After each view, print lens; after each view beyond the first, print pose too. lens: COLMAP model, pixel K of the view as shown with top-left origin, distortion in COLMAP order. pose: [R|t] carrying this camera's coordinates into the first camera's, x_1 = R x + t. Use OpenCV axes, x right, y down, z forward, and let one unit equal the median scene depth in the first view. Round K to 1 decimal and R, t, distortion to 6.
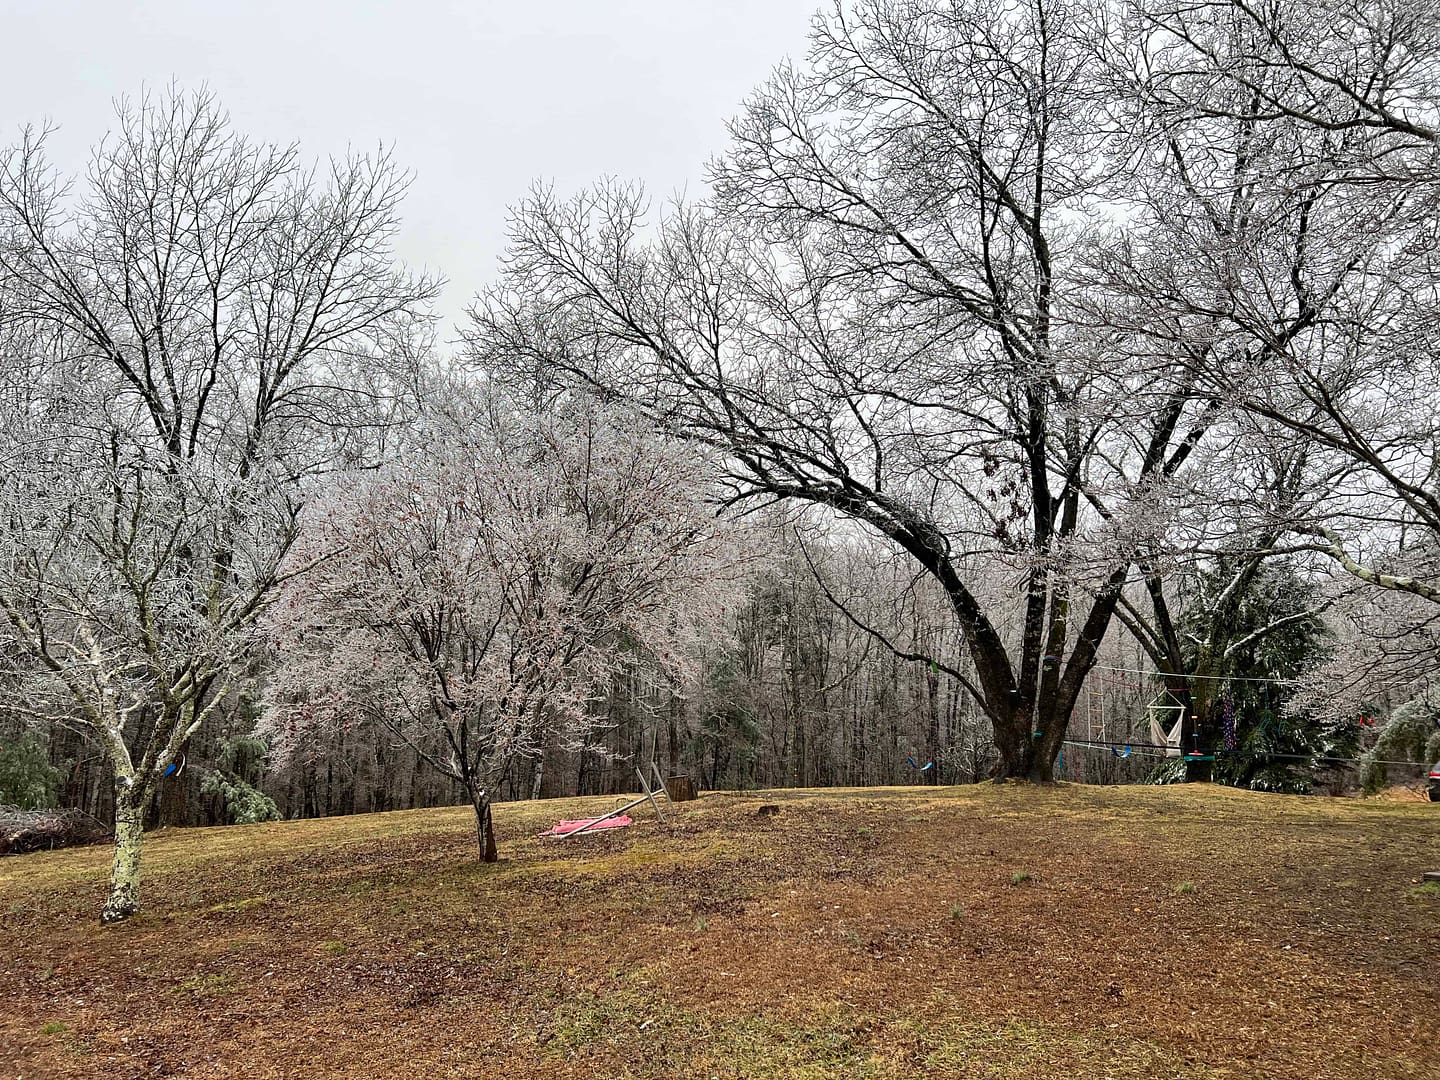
lens RADIAL K [[1112.9, 0, 720.0], [0, 1112.9, 540.0], [0, 0, 1]] dist [0.058861, -0.001203]
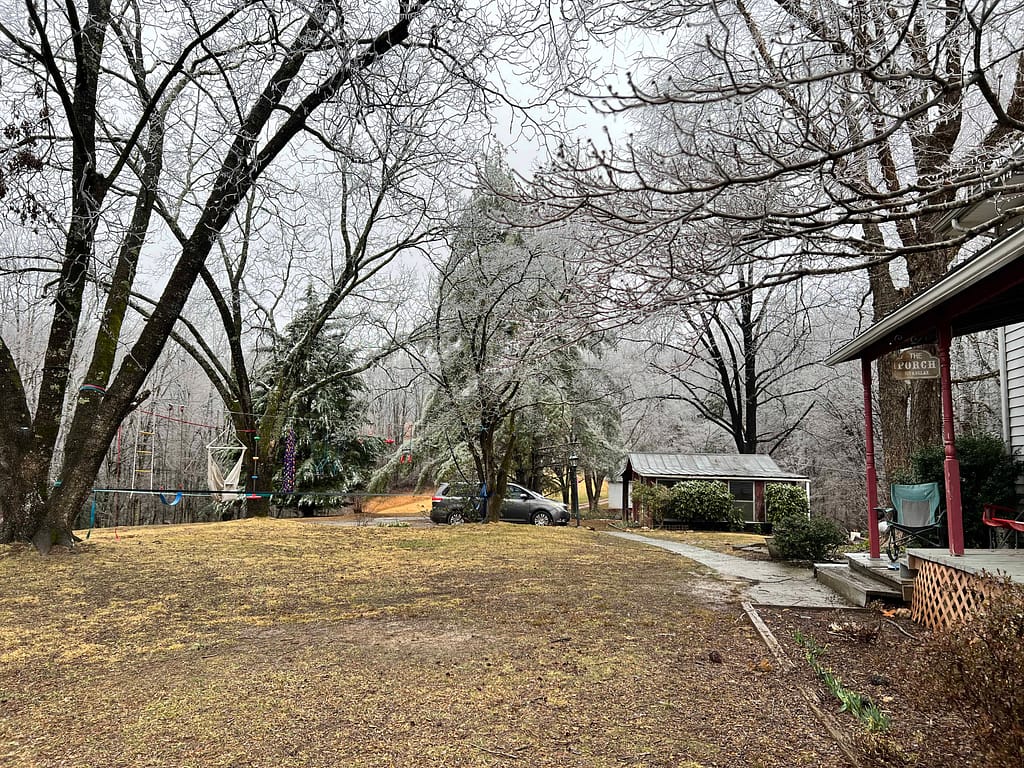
lens RADIAL K [[791.4, 0, 512.0], [0, 791.4, 384.0], [0, 0, 1]] dist [0.058861, -0.001203]
pose [[0.767499, 0.050917, 0.639025, 0.128285], [-0.095839, 0.994751, 0.035846, 0.042290], [-0.633846, -0.088756, 0.768350, 0.292877]]
